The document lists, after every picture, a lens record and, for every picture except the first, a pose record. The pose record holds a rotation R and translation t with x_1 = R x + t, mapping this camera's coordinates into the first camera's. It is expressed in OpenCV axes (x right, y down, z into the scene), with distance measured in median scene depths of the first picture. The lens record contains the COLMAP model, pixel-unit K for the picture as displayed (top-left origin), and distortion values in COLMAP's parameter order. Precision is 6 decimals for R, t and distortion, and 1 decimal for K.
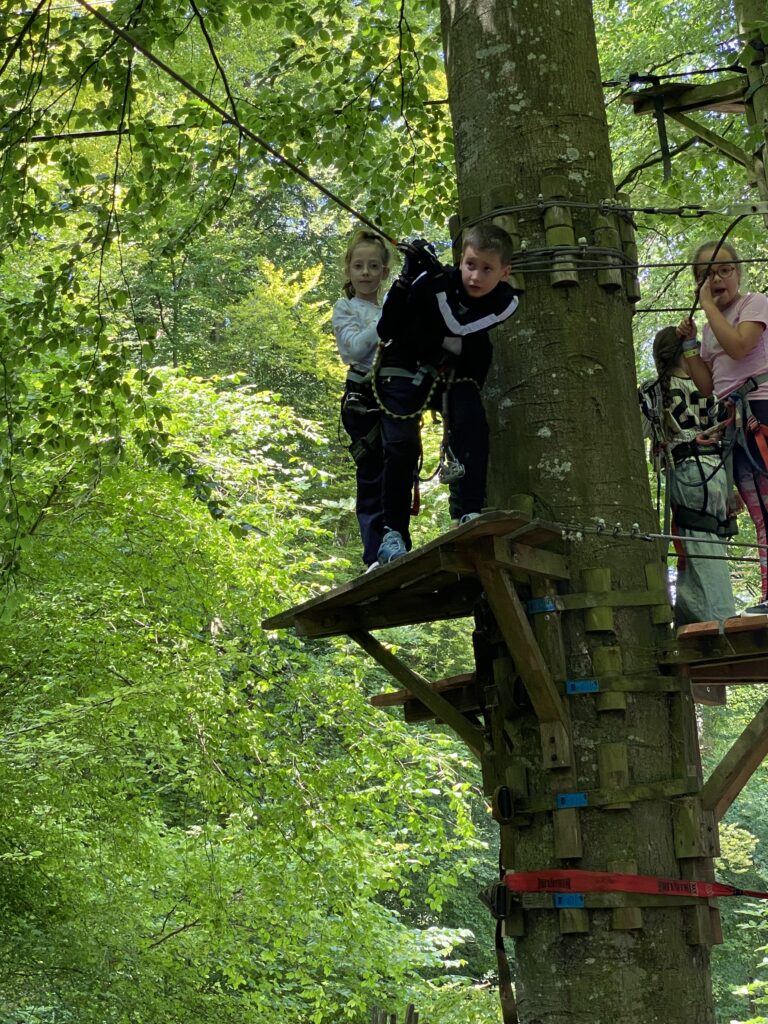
lens RADIAL K [[2010.4, 0, 382.0], [0, 2010.4, 511.6], [0, 0, 1]] dist [0.080815, 0.000000]
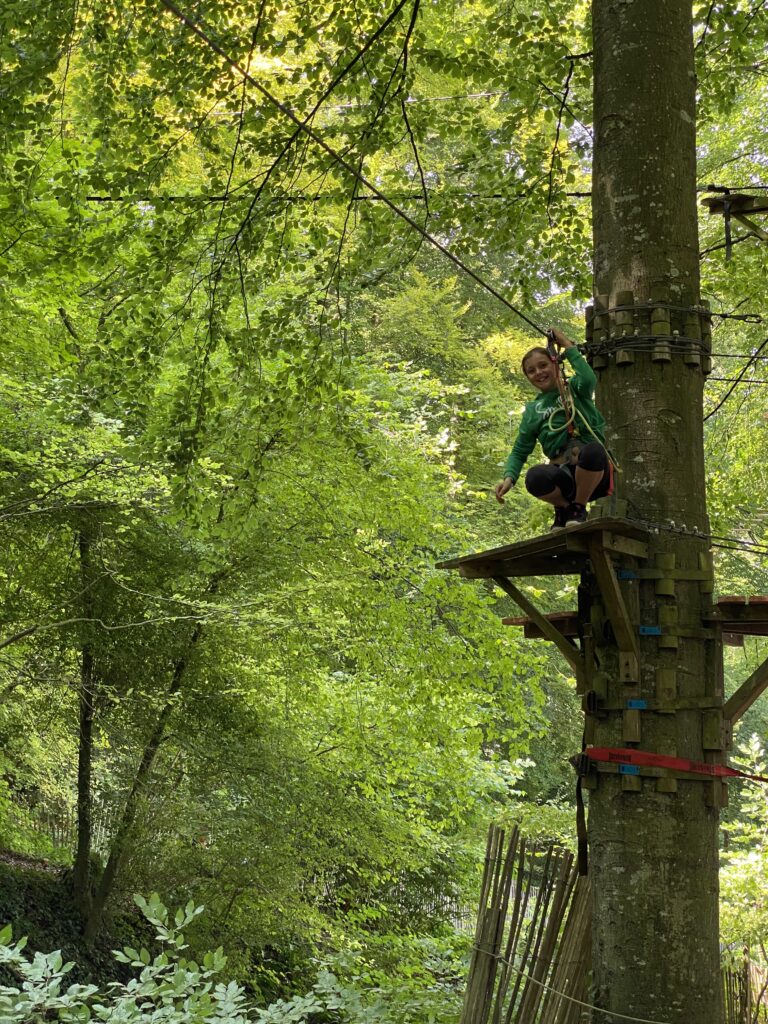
lens RADIAL K [[1501.4, 0, 370.2], [0, 1501.4, 506.9], [0, 0, 1]] dist [0.080828, 0.000000]
pose [[0.994230, 0.084903, -0.065556, -0.040869], [-0.082060, 0.995615, 0.044902, -0.037026], [0.069081, -0.039264, 0.996838, -0.131903]]
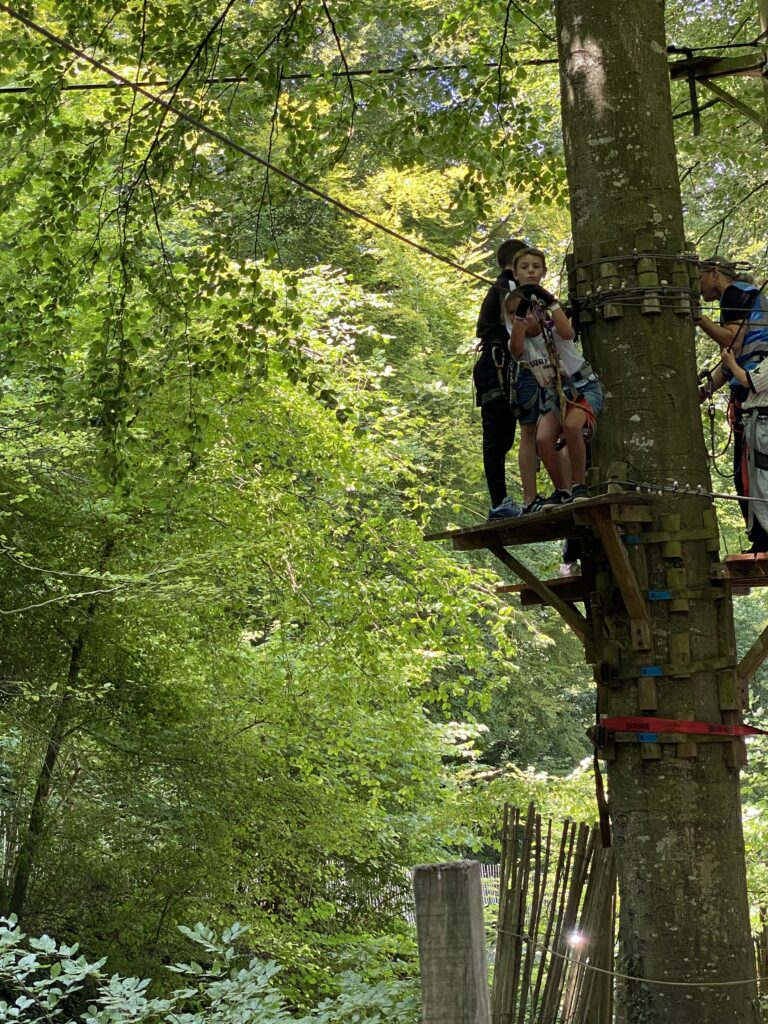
lens RADIAL K [[2010.4, 0, 373.1], [0, 2010.4, 507.1], [0, 0, 1]] dist [0.080815, 0.000000]
pose [[0.999892, 0.009394, 0.011331, -0.120749], [-0.010533, 0.994415, 0.105018, -0.122970], [-0.010281, -0.105126, 0.994406, -0.434272]]
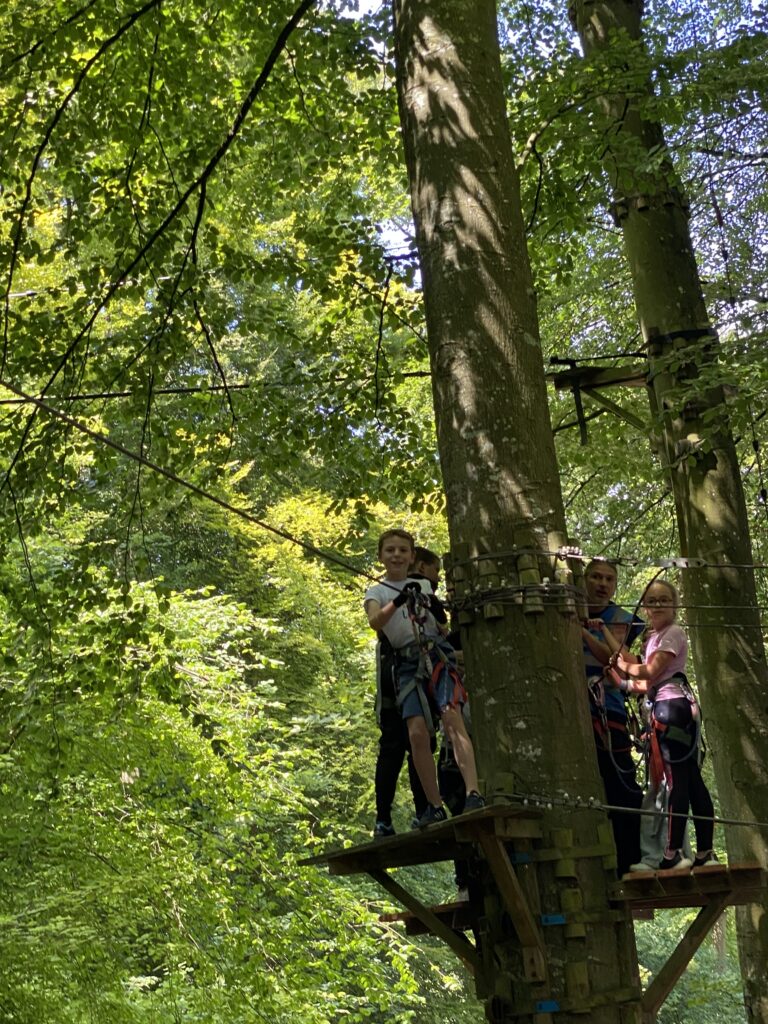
lens RADIAL K [[2010.4, 0, 386.4], [0, 2010.4, 517.2], [0, 0, 1]] dist [0.080815, 0.000000]
pose [[0.998147, -0.002576, 0.060792, -0.087920], [0.005990, 0.998410, -0.056053, -0.100741], [-0.060551, 0.056313, 0.996575, -0.332610]]
